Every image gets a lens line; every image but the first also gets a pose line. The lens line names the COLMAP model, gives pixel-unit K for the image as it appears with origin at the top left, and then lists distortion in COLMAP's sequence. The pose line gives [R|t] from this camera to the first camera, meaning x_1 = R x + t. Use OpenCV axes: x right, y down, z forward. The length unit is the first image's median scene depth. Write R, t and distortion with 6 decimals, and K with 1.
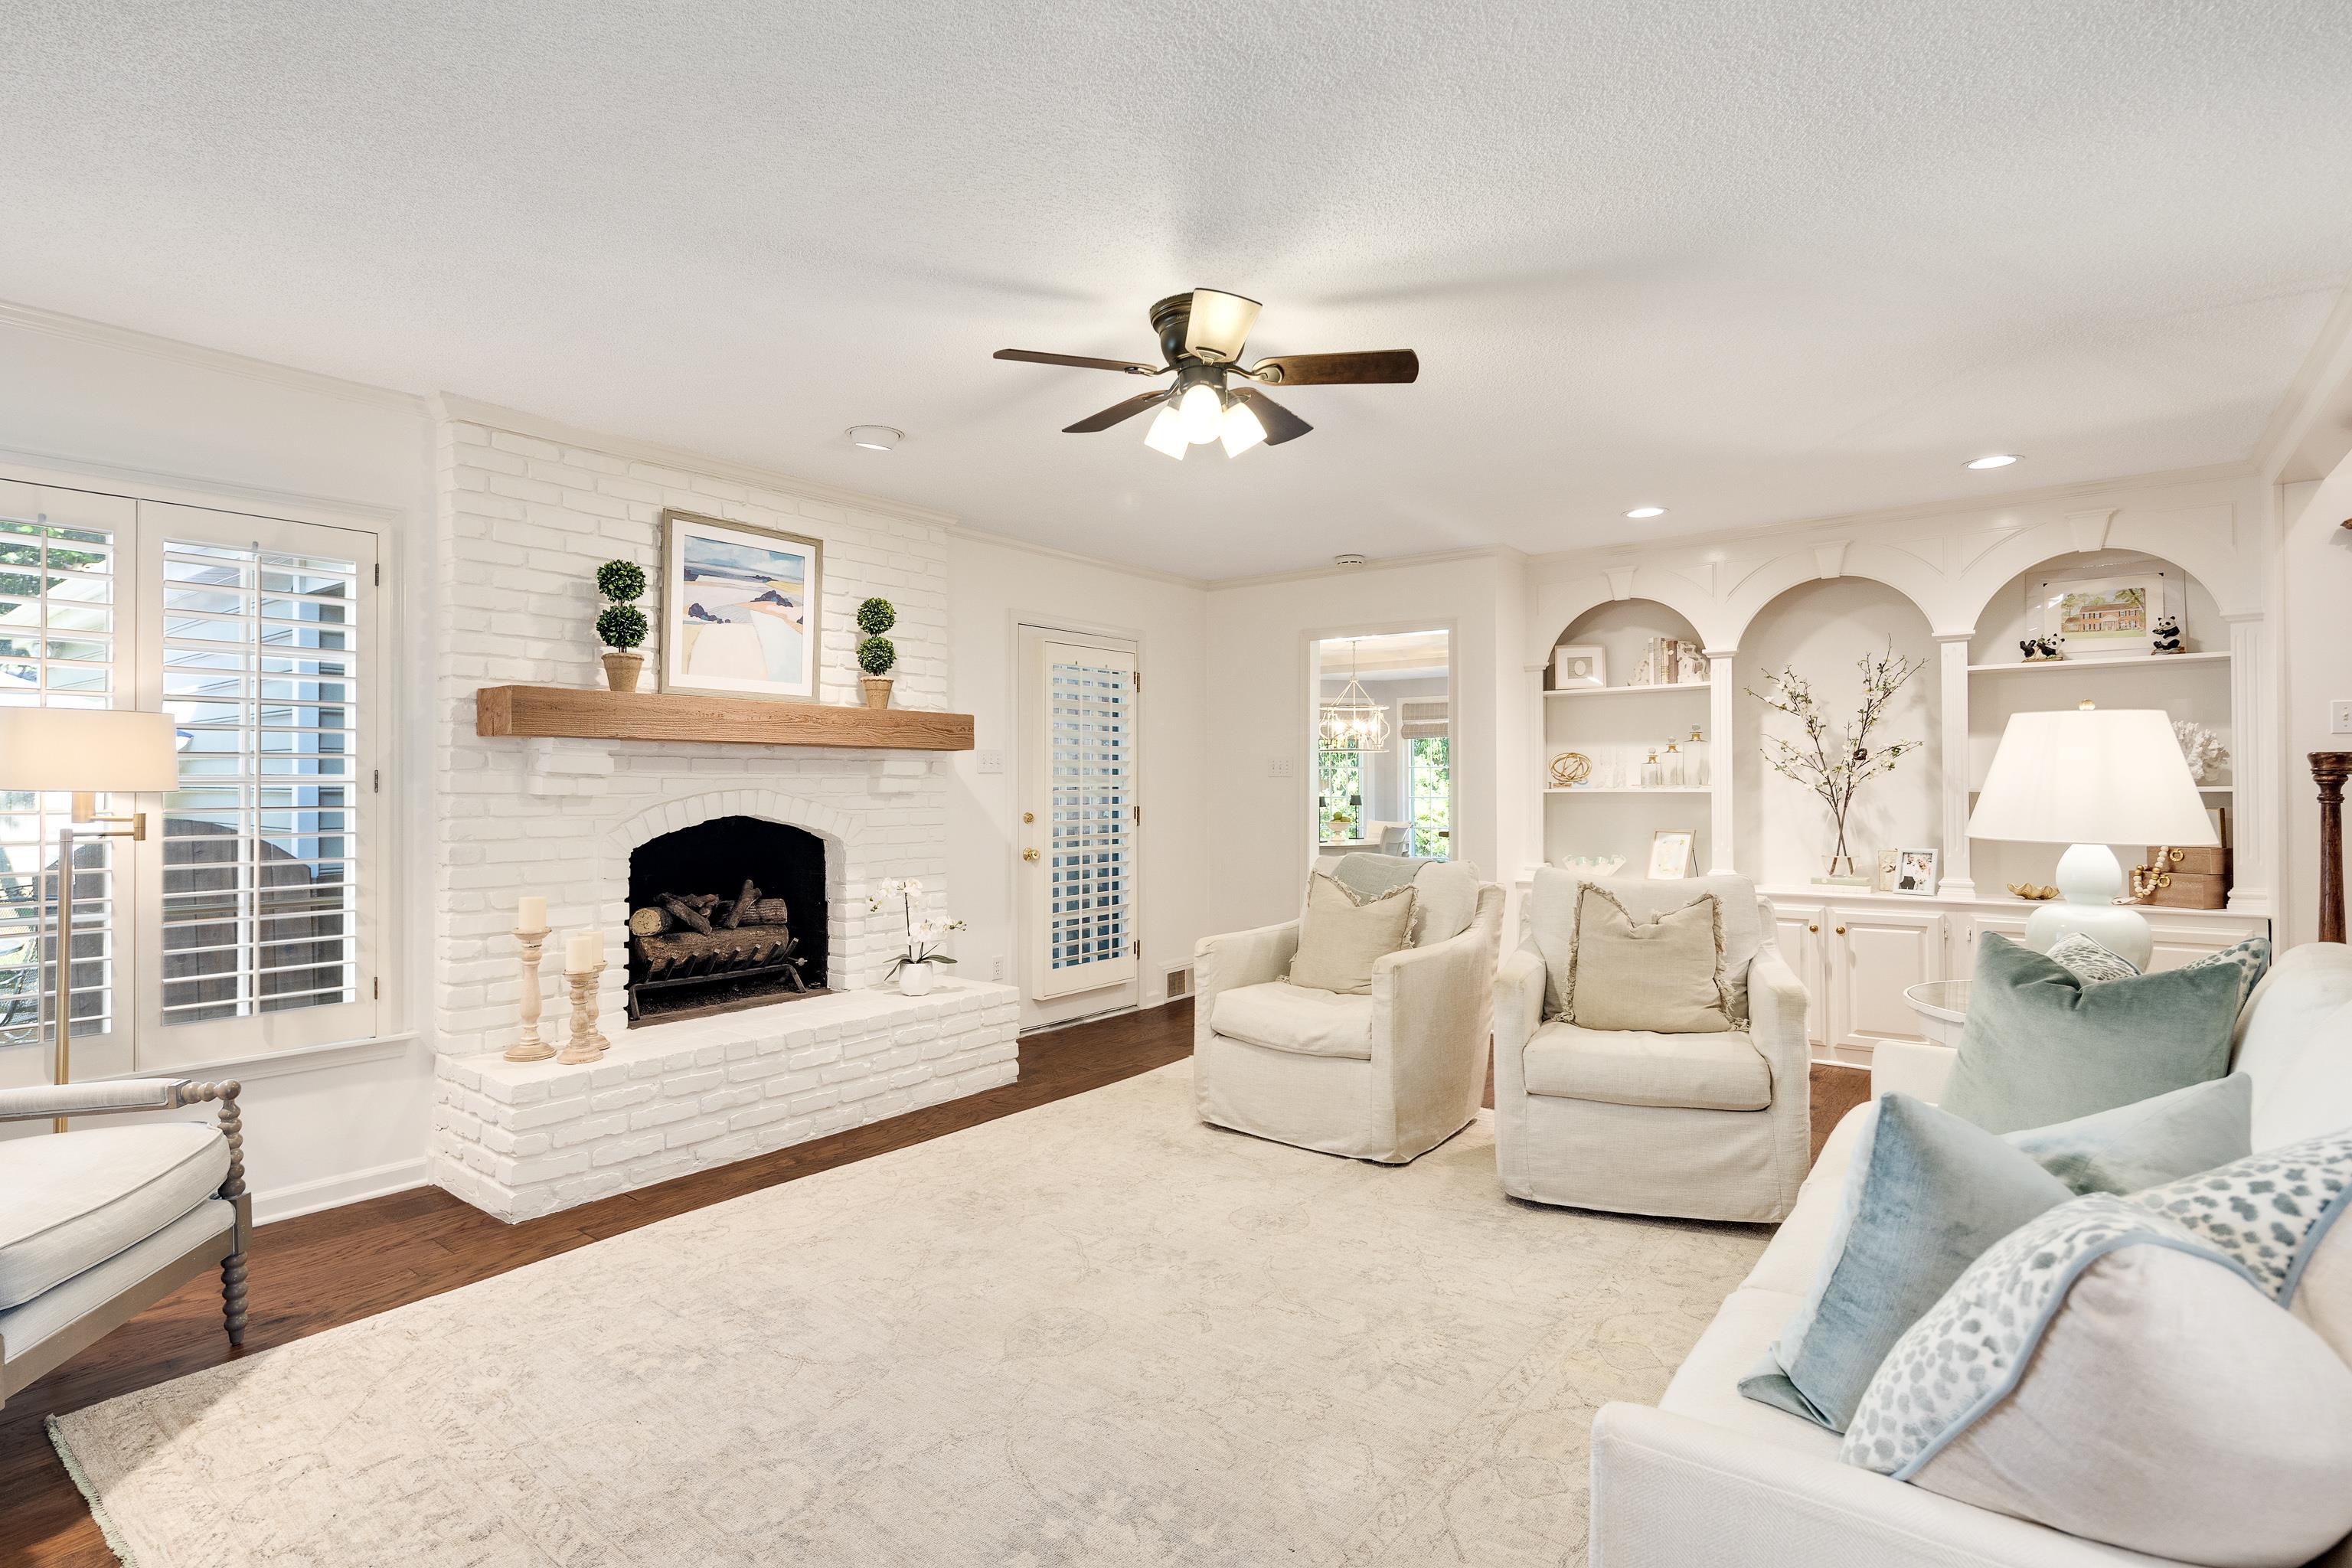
lens RADIAL K [[1134.1, 0, 1147.4], [0, 1134.1, 778.5], [0, 0, 1]] dist [0.002586, 0.000067]
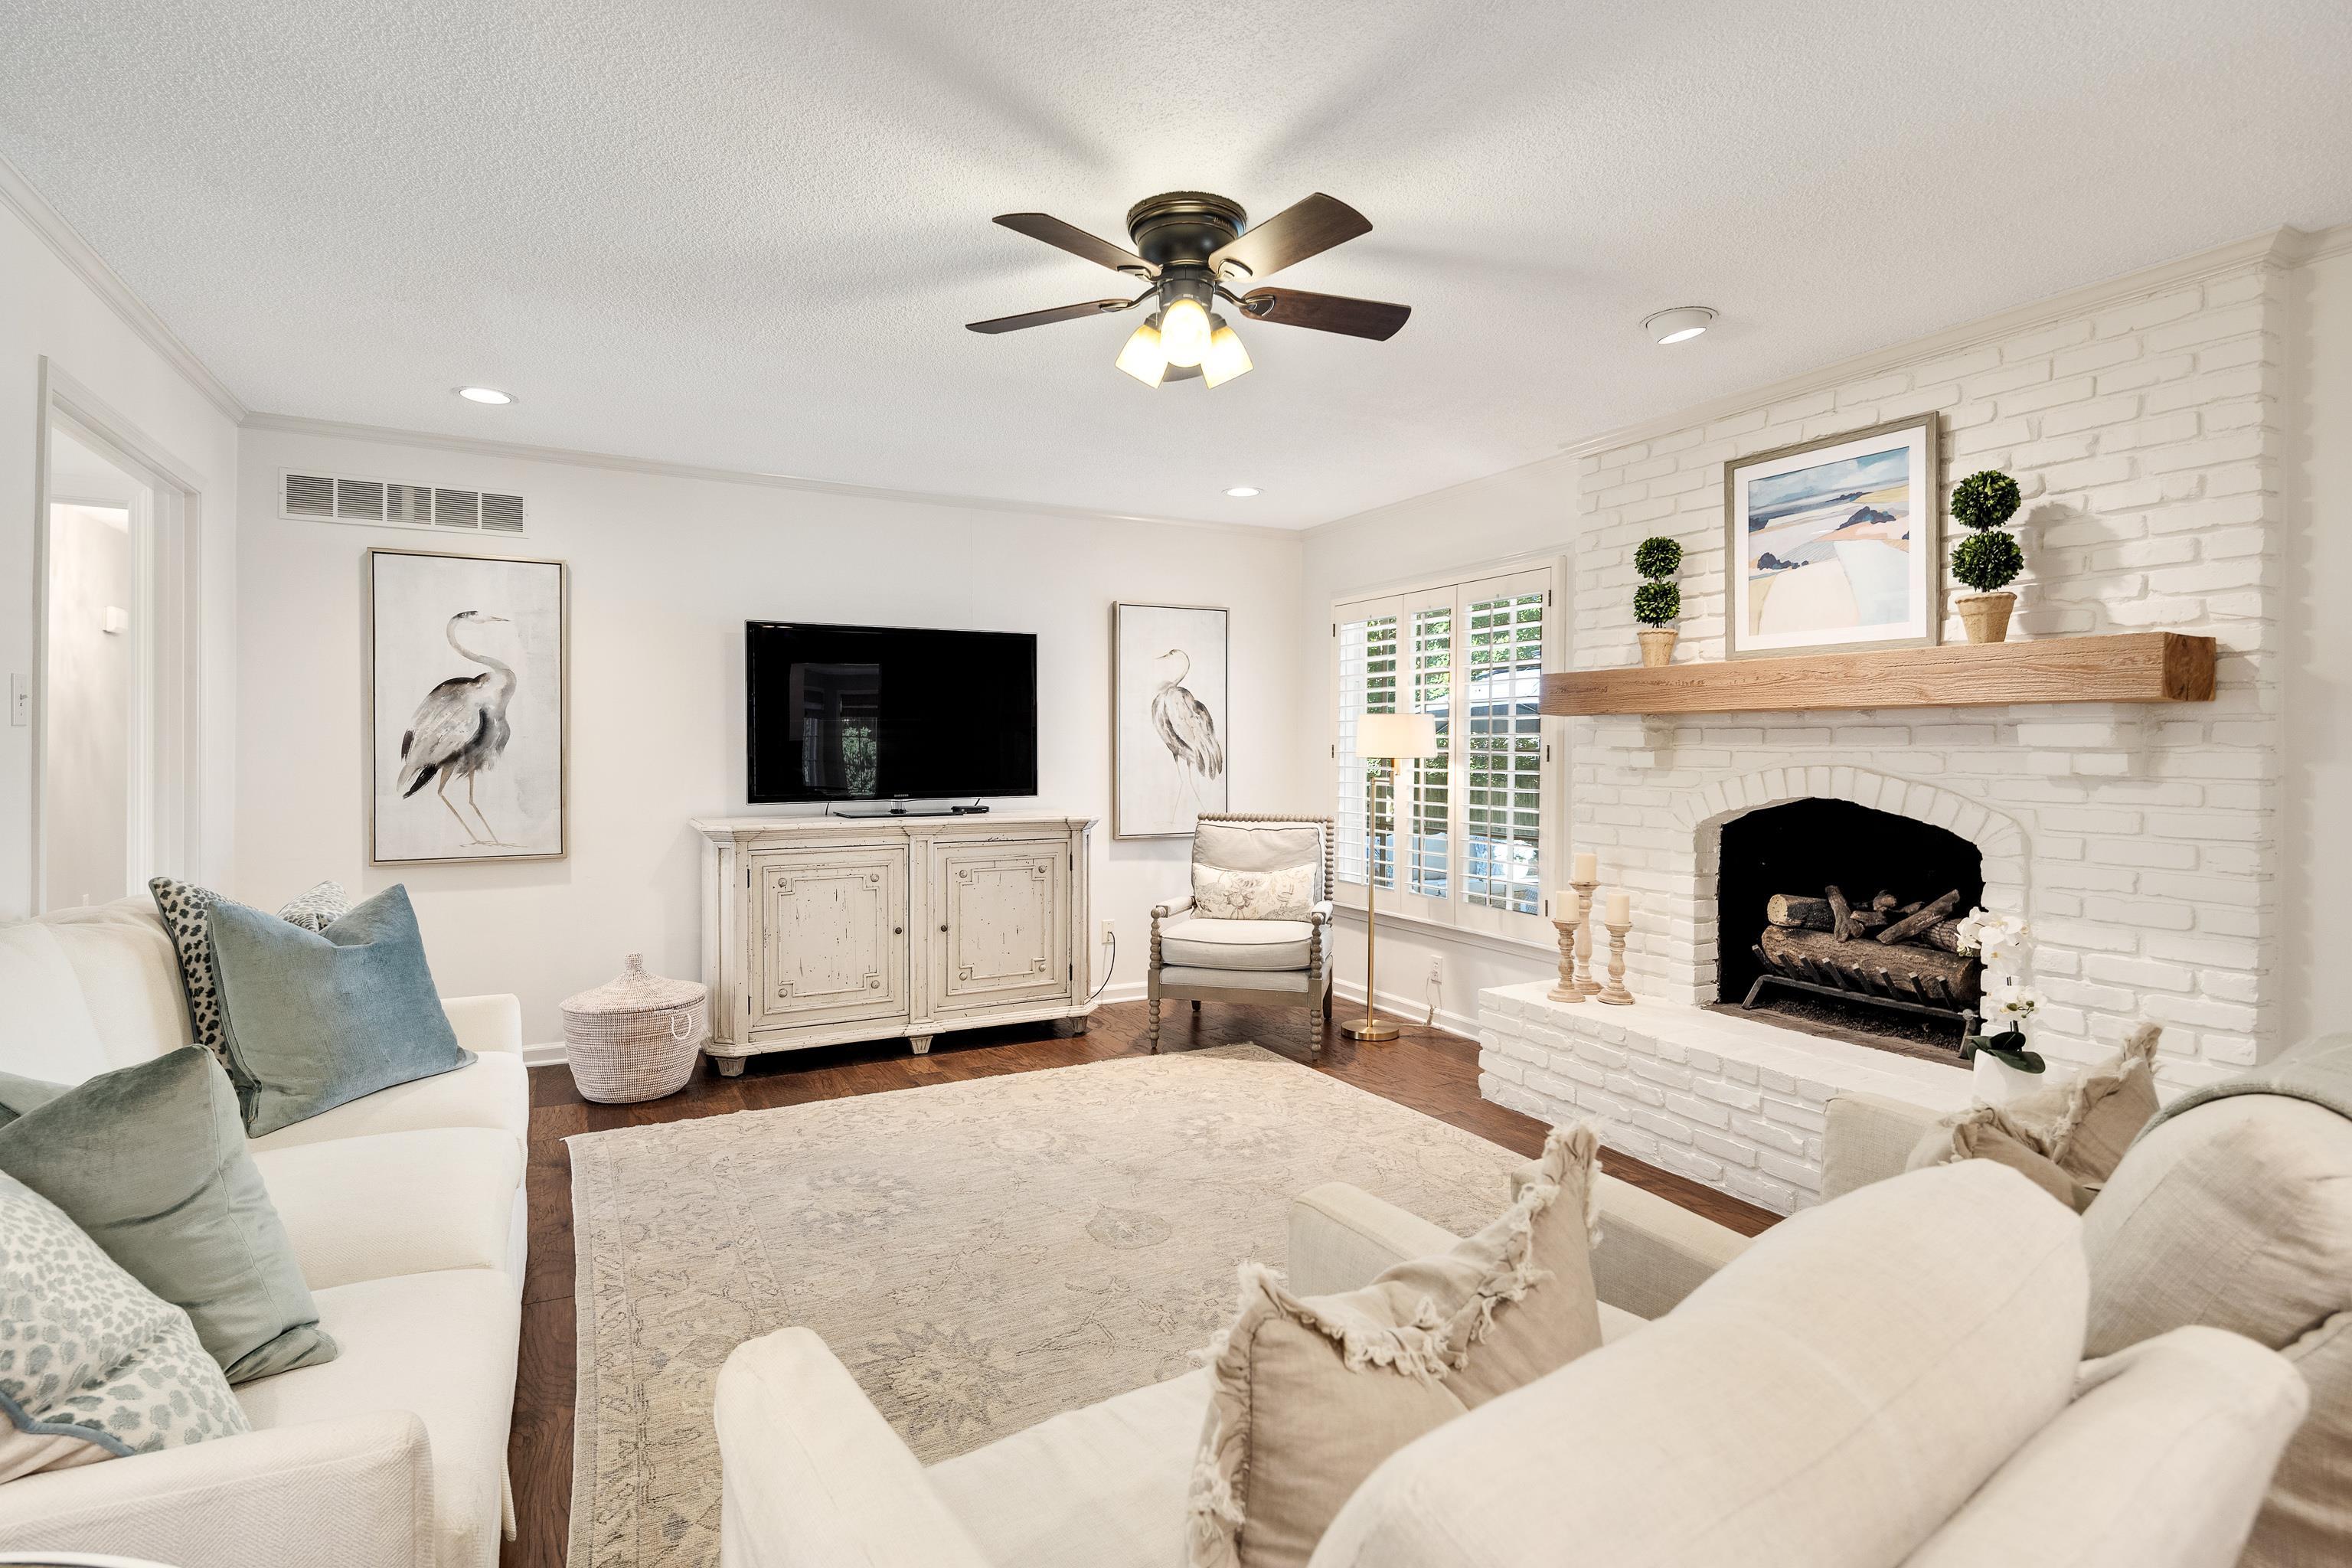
lens RADIAL K [[1142.9, 0, 1170.2], [0, 1142.9, 751.8], [0, 0, 1]] dist [0.001983, -0.000202]
pose [[-0.394487, 0.001127, -0.918901, 0.595725], [-0.002513, 0.999994, 0.002305, -0.000929], [0.918898, 0.003219, -0.394481, 0.917424]]
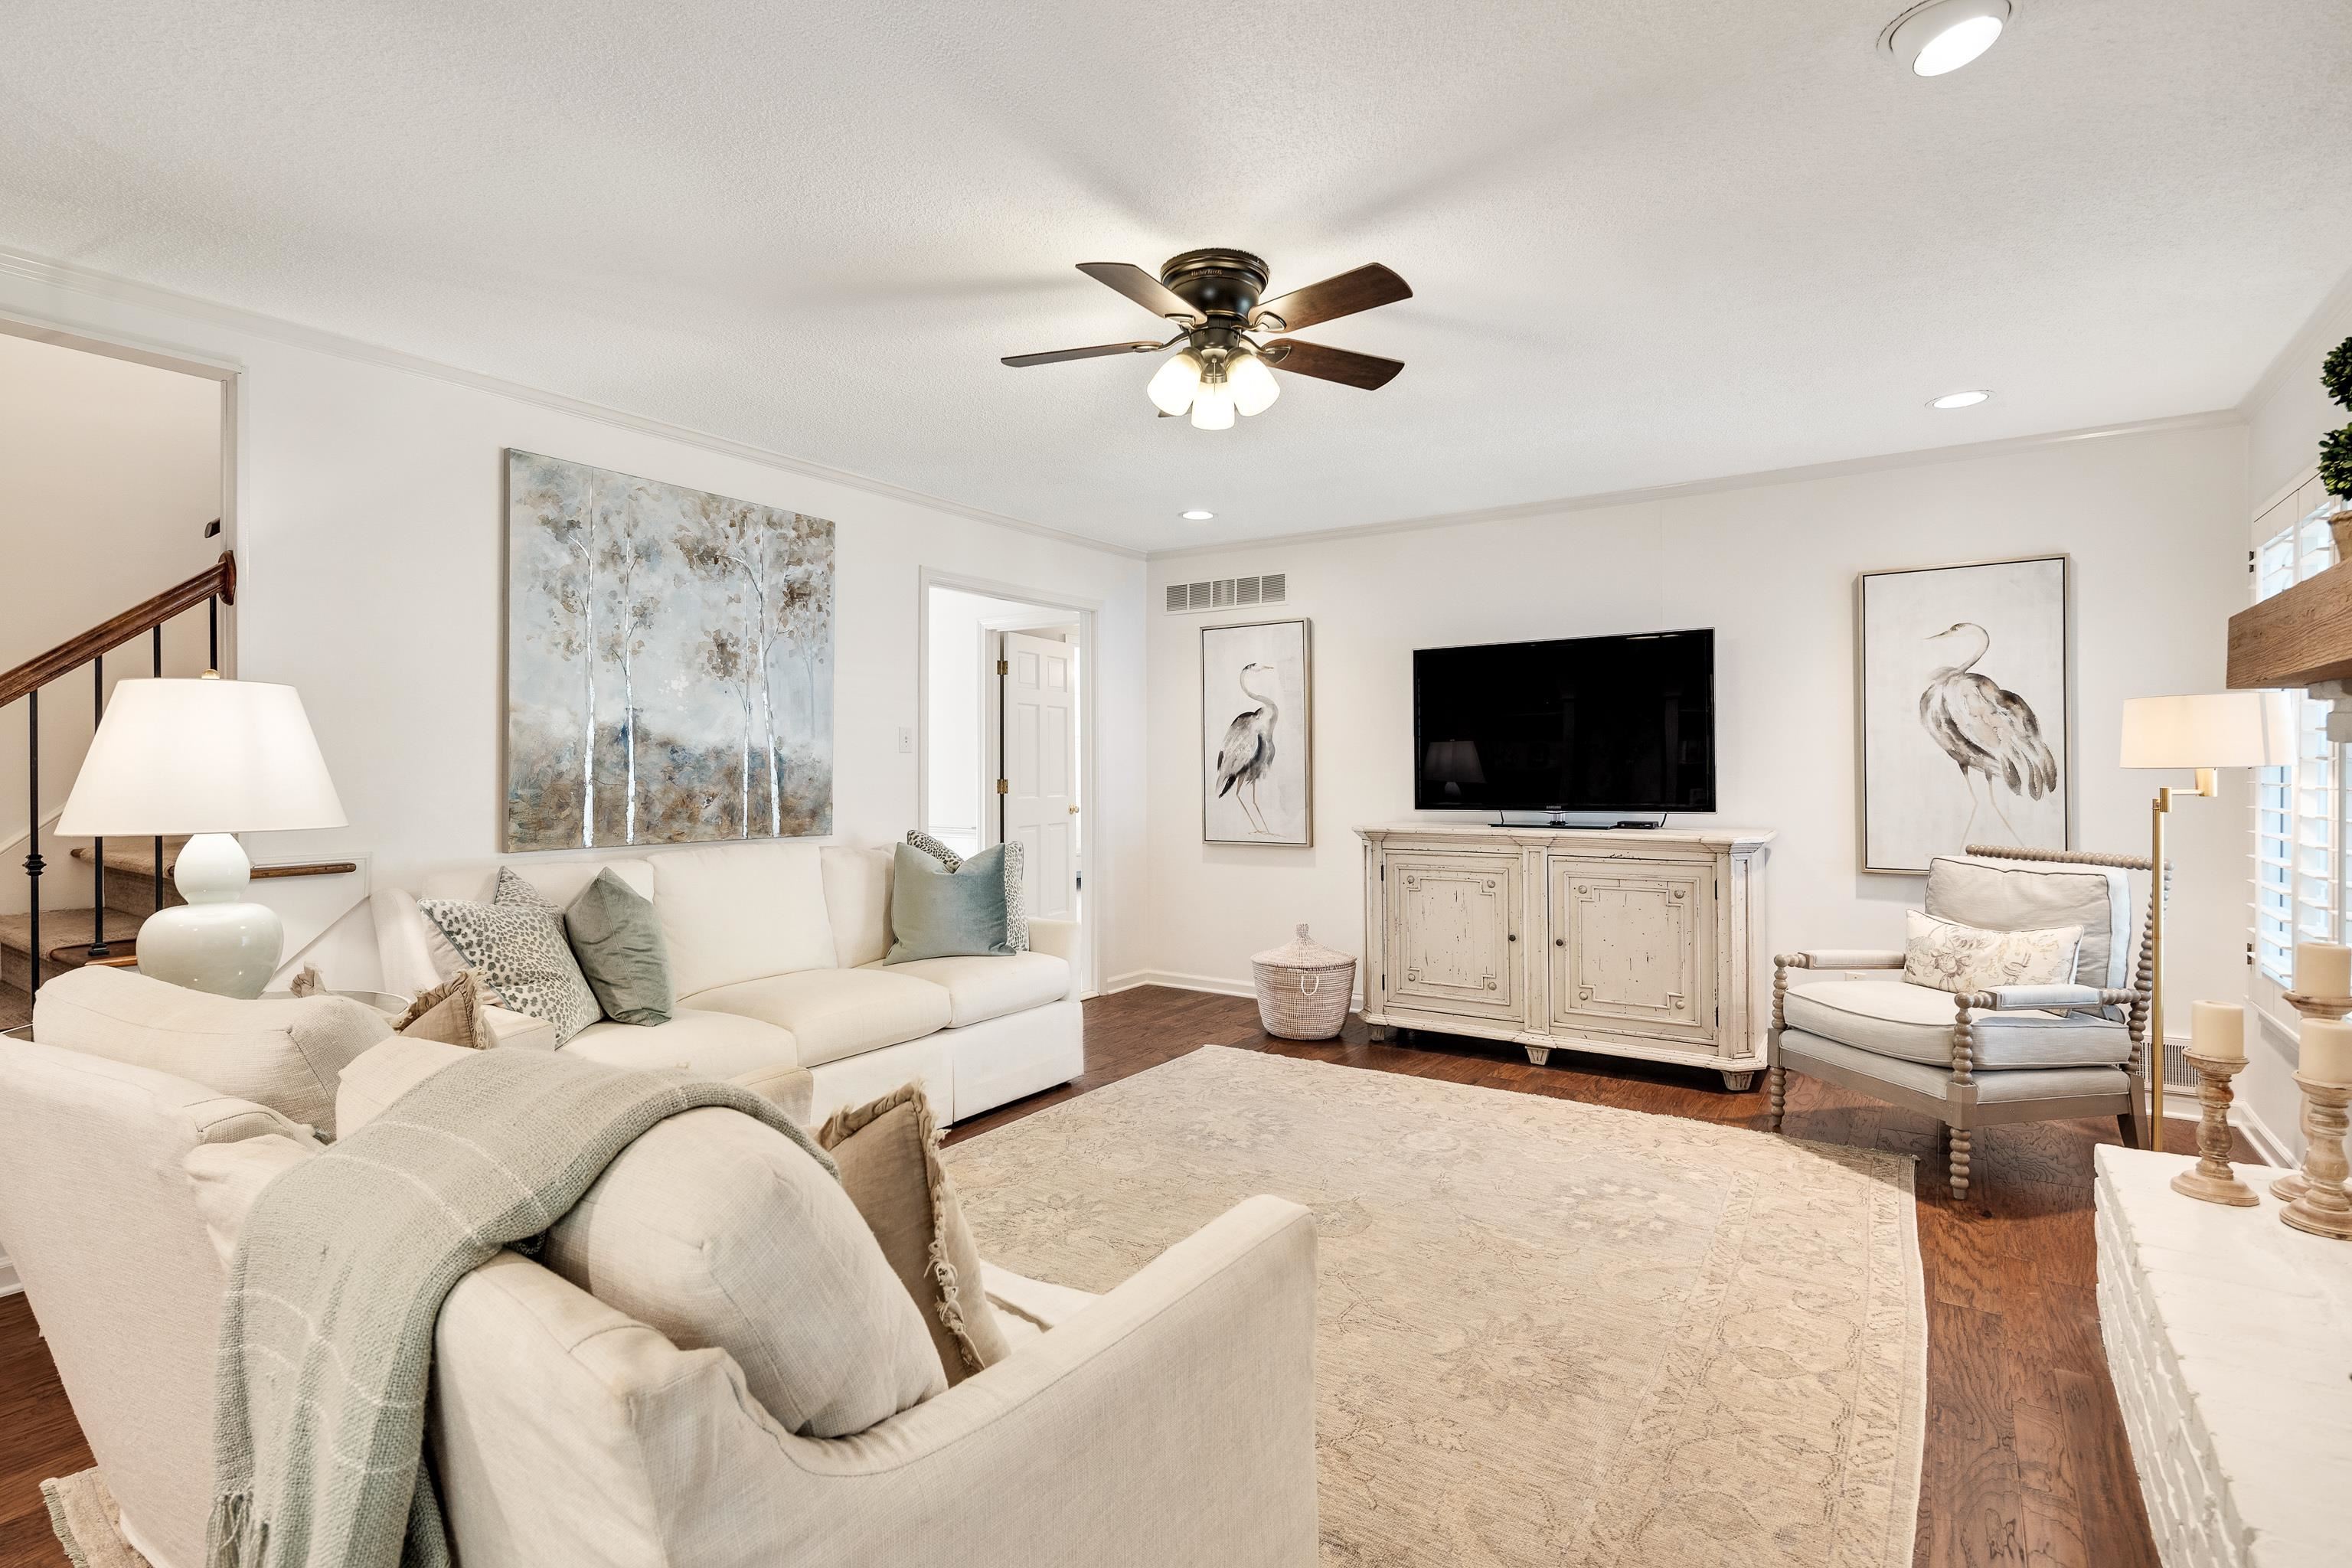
lens RADIAL K [[1138.1, 0, 1166.1], [0, 1138.1, 771.0], [0, 0, 1]] dist [0.001433, -0.000395]
pose [[-0.996604, 0.003476, -0.082275, 0.115560], [0.003264, 0.999991, 0.002705, 0.005833], [0.082284, 0.002428, -0.996606, 1.338067]]
